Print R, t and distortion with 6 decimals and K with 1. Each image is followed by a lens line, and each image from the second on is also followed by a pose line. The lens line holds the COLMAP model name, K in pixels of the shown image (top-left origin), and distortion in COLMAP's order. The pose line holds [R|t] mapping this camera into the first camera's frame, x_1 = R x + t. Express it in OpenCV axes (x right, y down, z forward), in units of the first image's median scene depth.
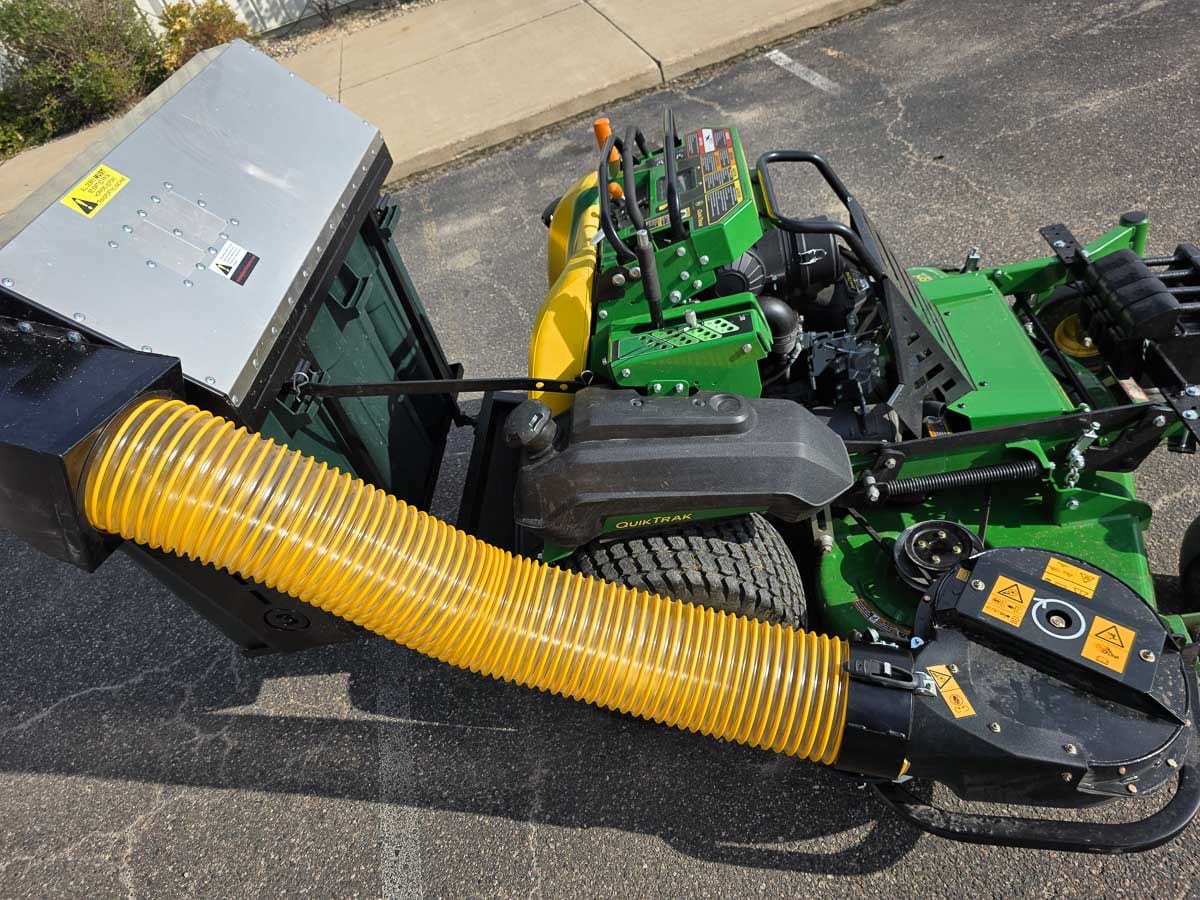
lens RADIAL K [[815.3, 0, 607.1], [0, 815.3, 446.9], [0, 0, 1]] dist [0.052965, -0.050499]
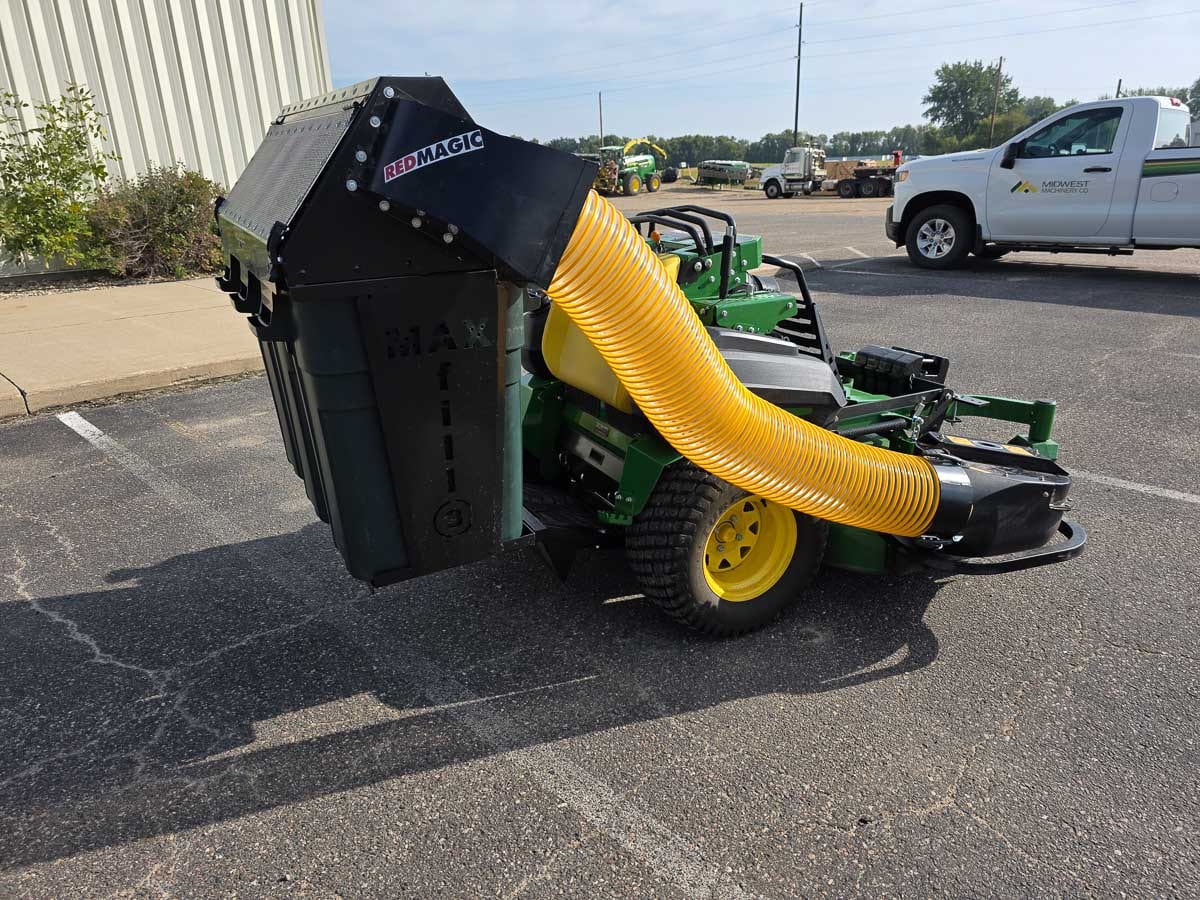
lens RADIAL K [[816.5, 0, 607.3], [0, 816.5, 452.5], [0, 0, 1]] dist [0.054754, -0.051069]
pose [[0.842880, 0.069206, 0.533632, -0.782158], [0.172850, 0.904317, -0.390299, 0.571034], [-0.509584, 0.421214, 0.750269, 0.092370]]
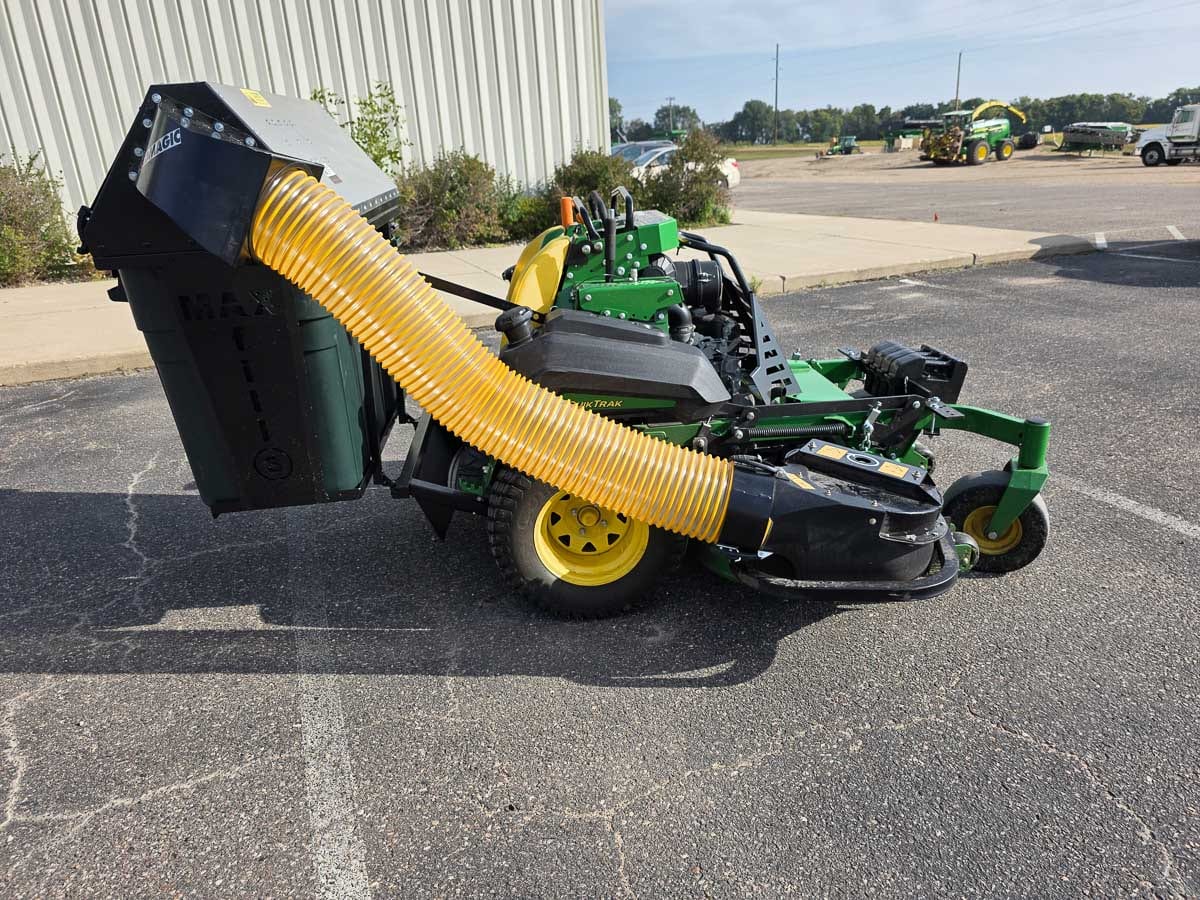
lens RADIAL K [[815.3, 0, 607.1], [0, 815.3, 446.9], [0, 0, 1]] dist [0.052965, -0.050499]
pose [[0.968824, 0.161716, 0.187693, -0.148884], [-0.078361, 0.918711, -0.387079, 0.610437], [-0.235032, 0.360304, 0.902741, -0.197537]]
